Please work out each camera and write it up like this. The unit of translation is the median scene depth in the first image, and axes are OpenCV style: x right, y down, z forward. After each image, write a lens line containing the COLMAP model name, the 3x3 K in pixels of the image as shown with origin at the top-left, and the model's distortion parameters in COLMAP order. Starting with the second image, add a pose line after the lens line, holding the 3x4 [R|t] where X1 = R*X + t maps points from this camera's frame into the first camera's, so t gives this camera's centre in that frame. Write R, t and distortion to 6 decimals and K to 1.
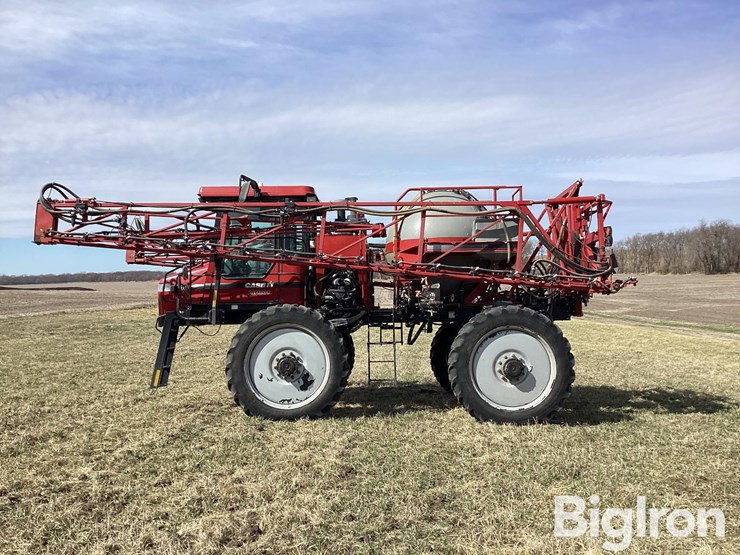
lens RADIAL K [[628.3, 0, 354.2], [0, 628.3, 273.5], [0, 0, 1]] dist [-0.000200, -0.000713]
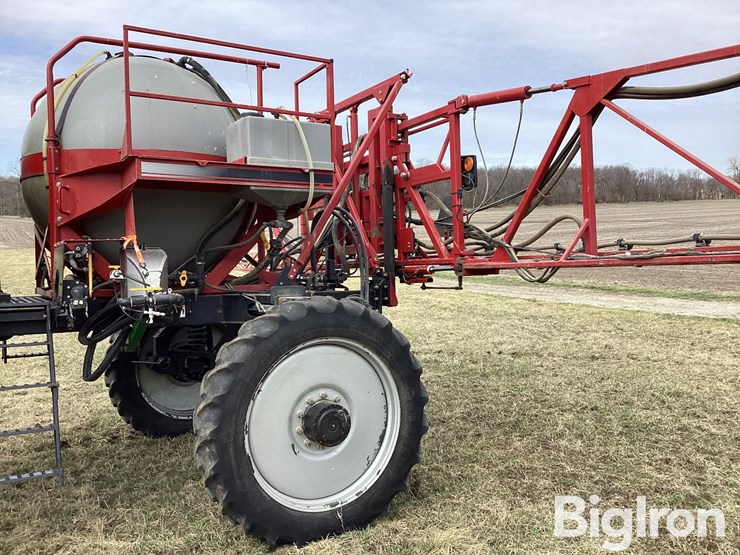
lens RADIAL K [[661.6, 0, 370.0], [0, 661.6, 277.5], [0, 0, 1]] dist [0.063415, -0.098856]
pose [[0.833932, -0.013326, 0.551706, -0.007716], [-0.038311, 0.995899, 0.081963, -0.009390], [-0.550536, -0.089488, 0.830001, 0.490204]]
